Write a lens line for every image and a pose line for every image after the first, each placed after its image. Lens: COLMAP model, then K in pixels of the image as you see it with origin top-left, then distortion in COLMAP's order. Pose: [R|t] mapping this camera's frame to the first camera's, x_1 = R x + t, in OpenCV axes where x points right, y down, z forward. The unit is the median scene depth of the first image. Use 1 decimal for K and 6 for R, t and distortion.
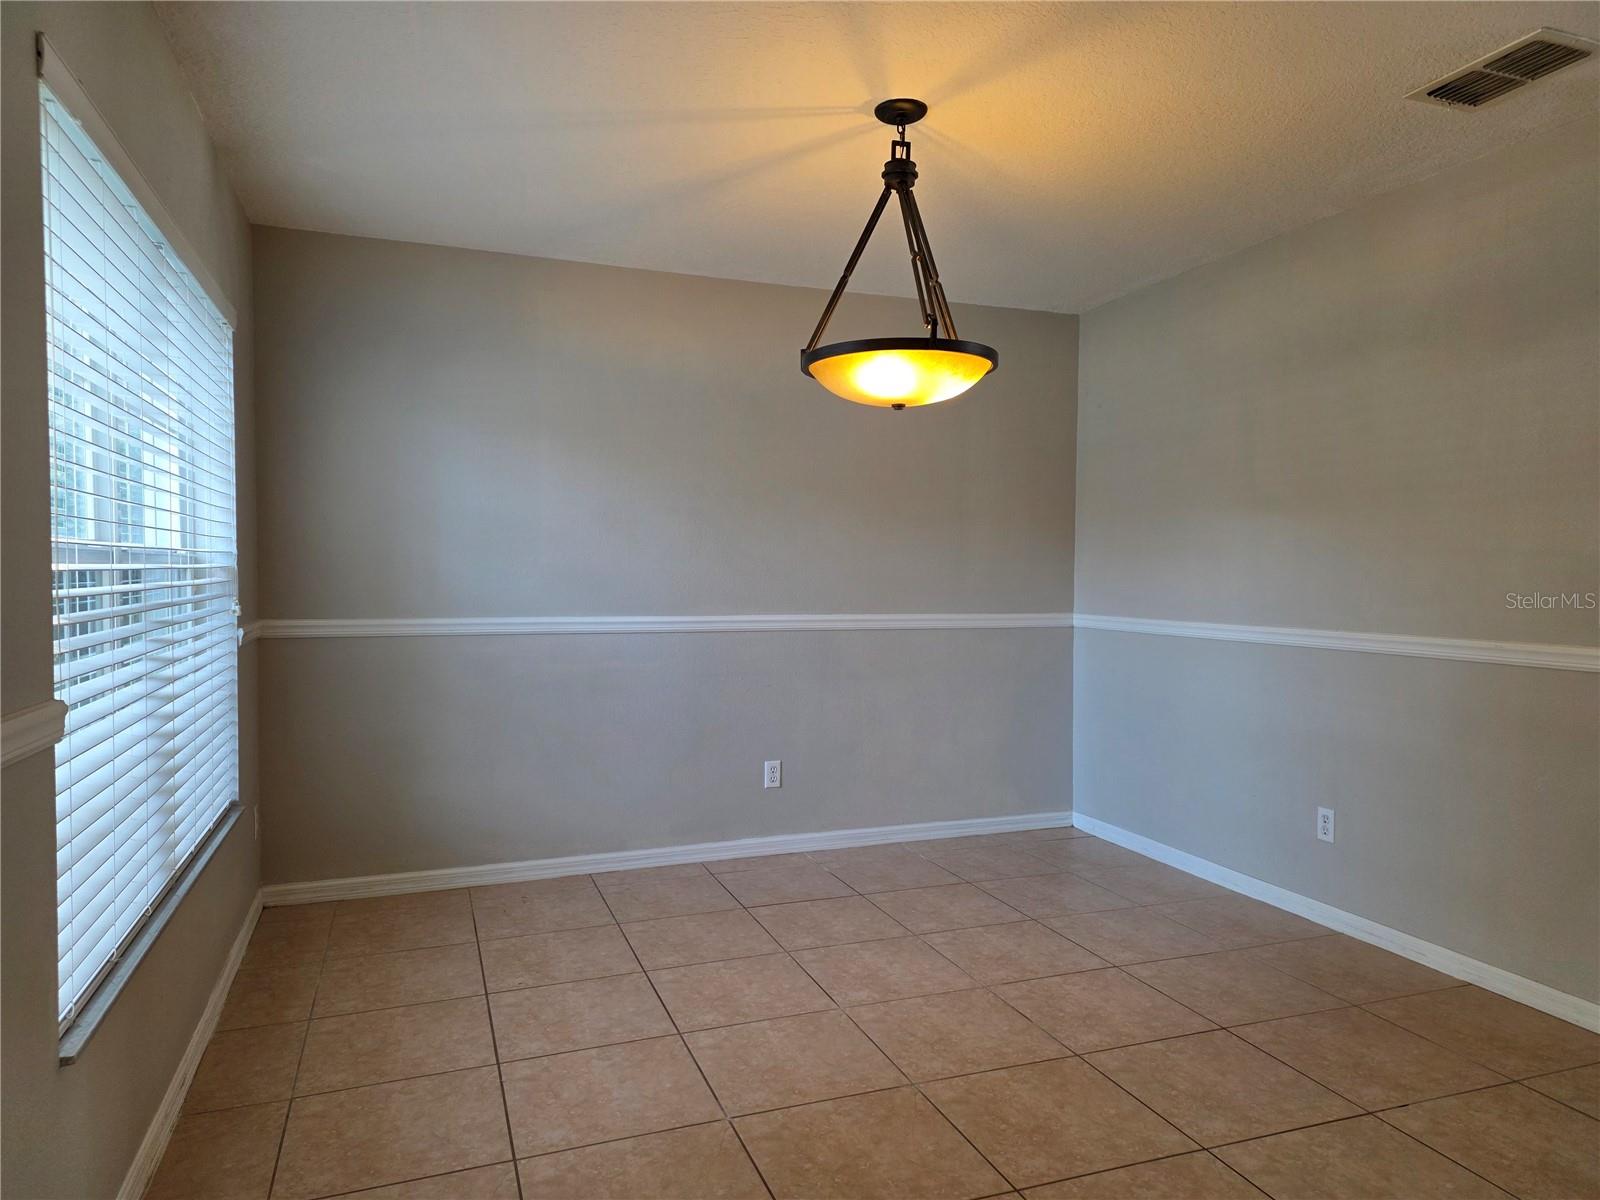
lens RADIAL K [[1048.0, 0, 800.0], [0, 1048.0, 600.0], [0, 0, 1]] dist [0.057073, -0.044922]
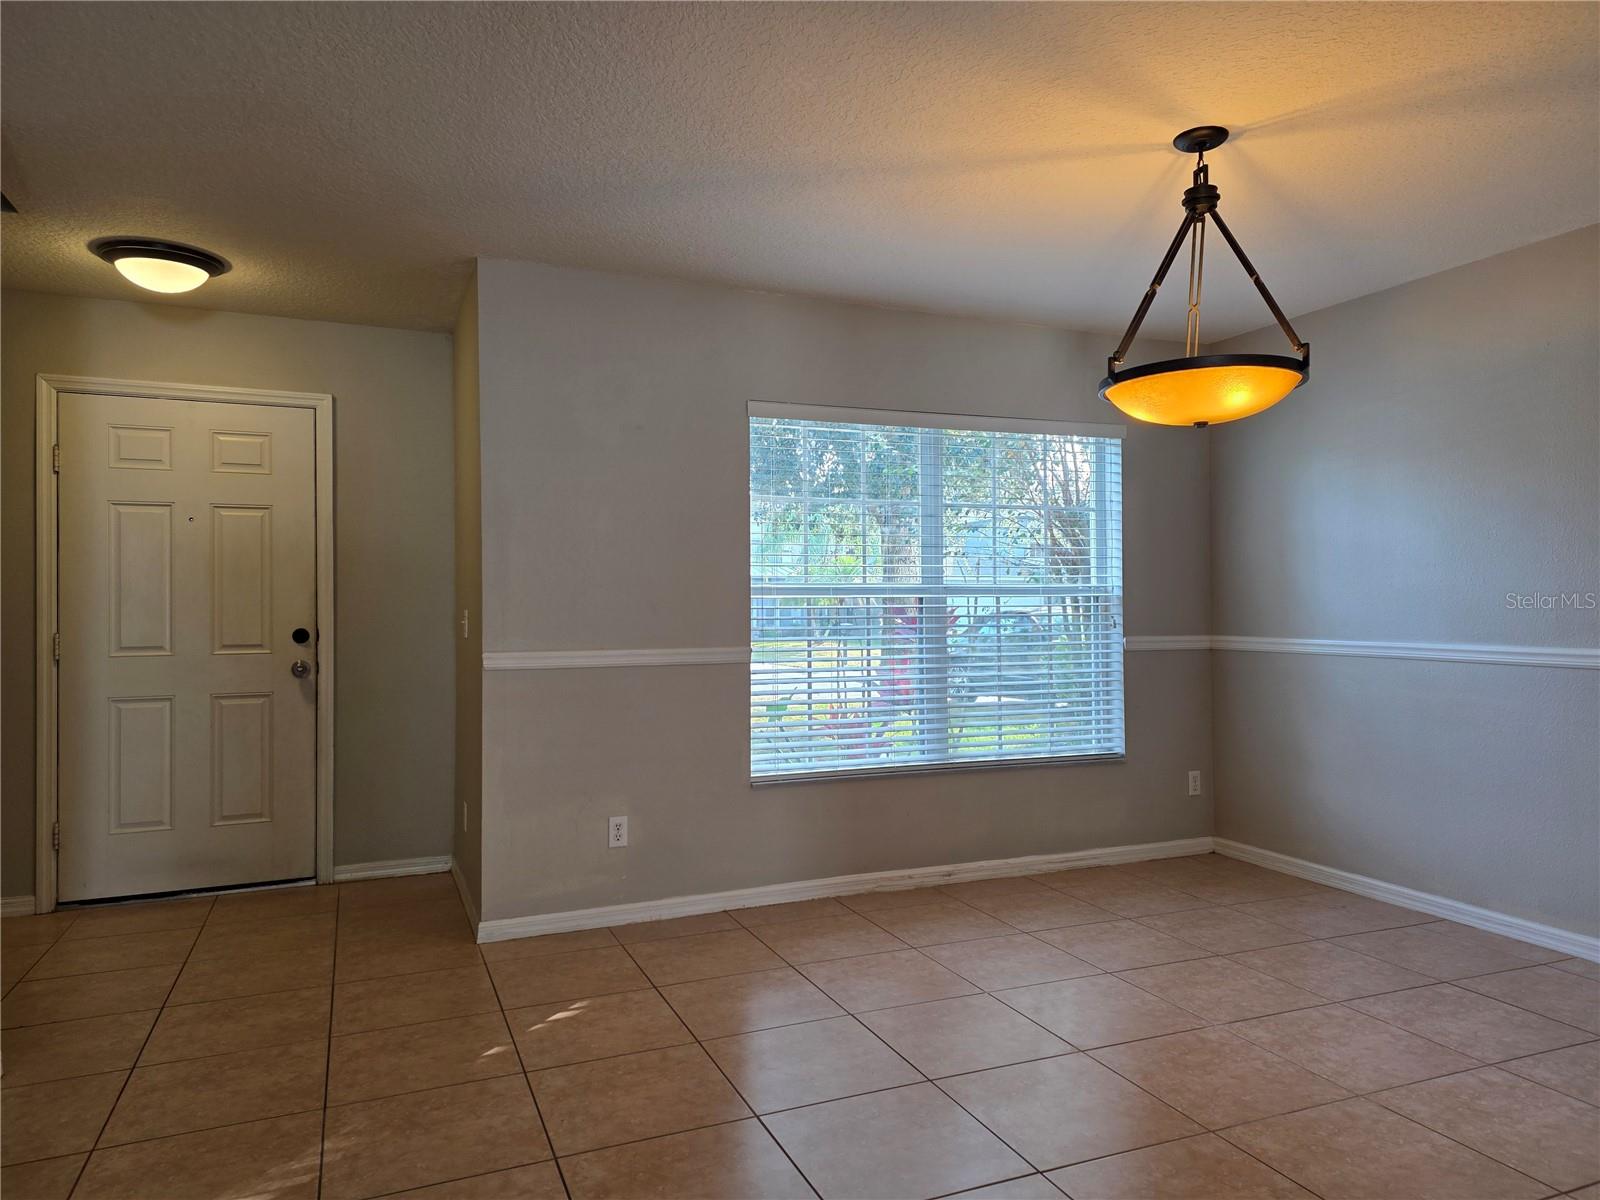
lens RADIAL K [[1048.0, 0, 800.0], [0, 1048.0, 600.0], [0, 0, 1]] dist [0.057073, -0.044922]
pose [[0.042289, -0.009839, -0.999057, 0.915054], [-0.024464, 0.999642, -0.010880, 0.002006], [0.998806, 0.024901, 0.042033, 0.486298]]
